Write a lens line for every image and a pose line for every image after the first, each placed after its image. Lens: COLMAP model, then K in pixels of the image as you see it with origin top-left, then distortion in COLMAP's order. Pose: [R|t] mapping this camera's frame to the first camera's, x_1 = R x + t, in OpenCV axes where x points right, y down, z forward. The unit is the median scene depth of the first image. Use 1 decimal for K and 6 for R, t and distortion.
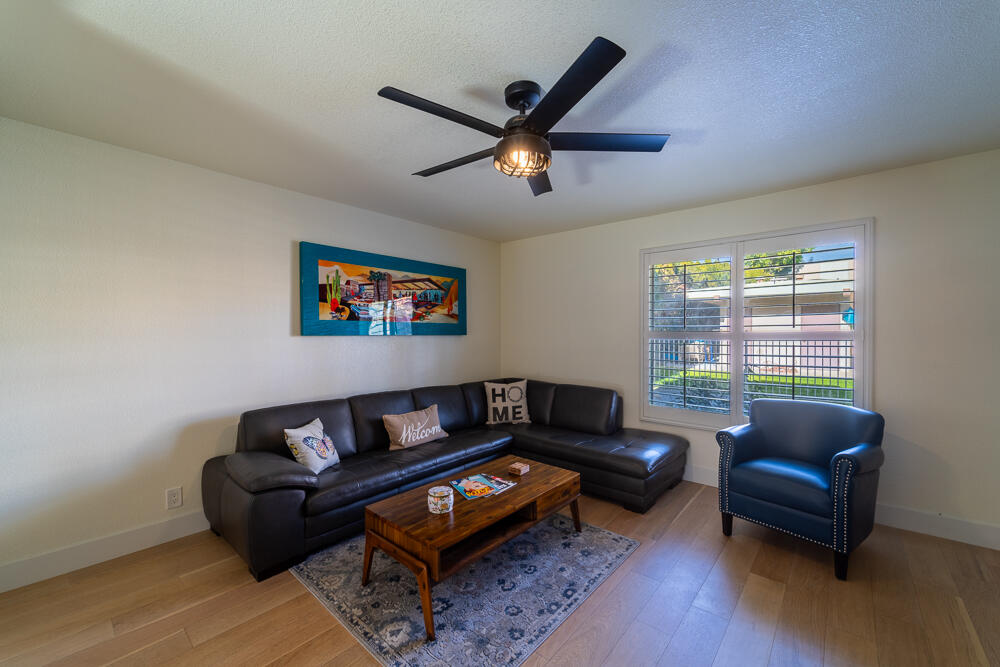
lens RADIAL K [[400.0, 0, 498.7], [0, 400.0, 336.2], [0, 0, 1]] dist [0.002735, -0.000927]
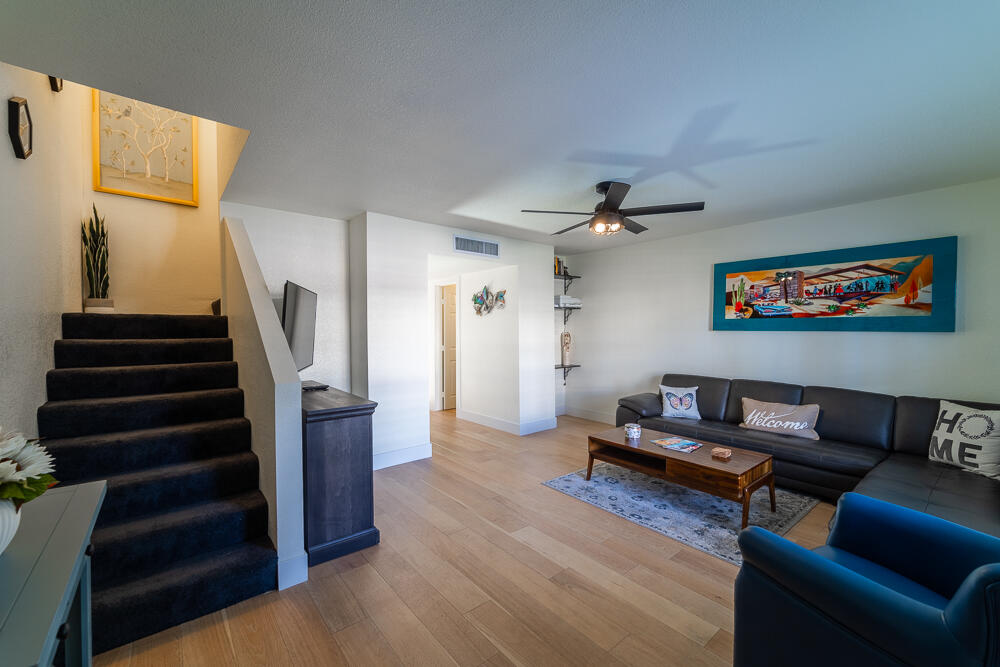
lens RADIAL K [[400.0, 0, 498.7], [0, 400.0, 336.2], [0, 0, 1]] dist [0.002735, -0.000927]
pose [[-0.157111, 0.021464, -0.987348, 0.881634], [-0.005991, 0.999725, 0.022687, -0.007693], [0.987563, 0.009480, -0.156939, 0.404000]]
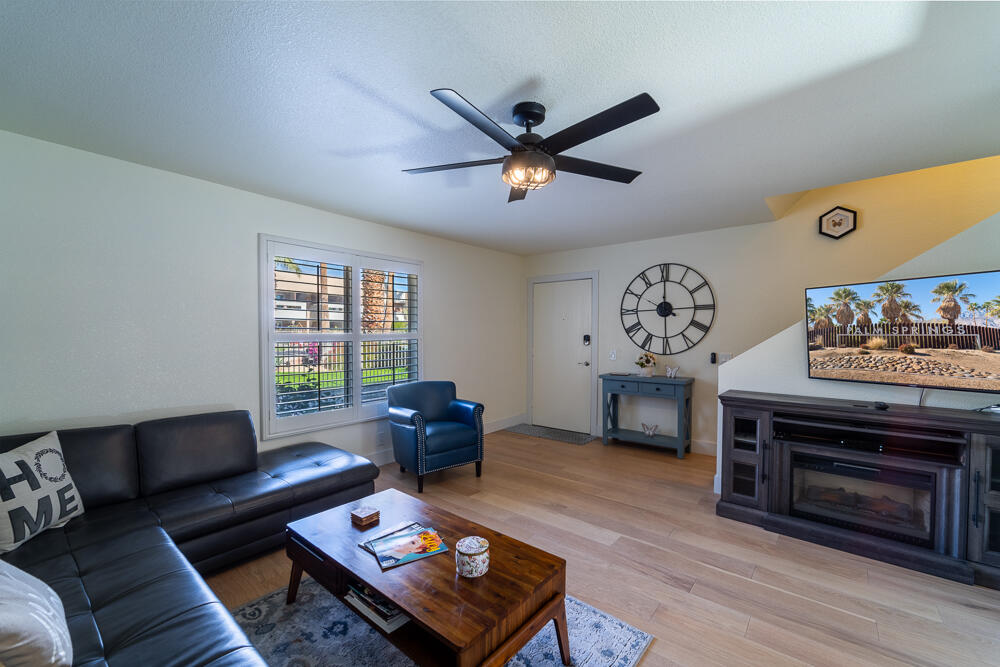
lens RADIAL K [[408.8, 0, 498.5], [0, 408.8, 336.1], [0, 0, 1]] dist [0.002444, -0.000451]
pose [[-0.028248, -0.006085, 0.999582, -0.516999], [0.011746, 0.999910, 0.006419, -0.005304], [-0.999532, 0.011922, -0.028174, 0.549116]]
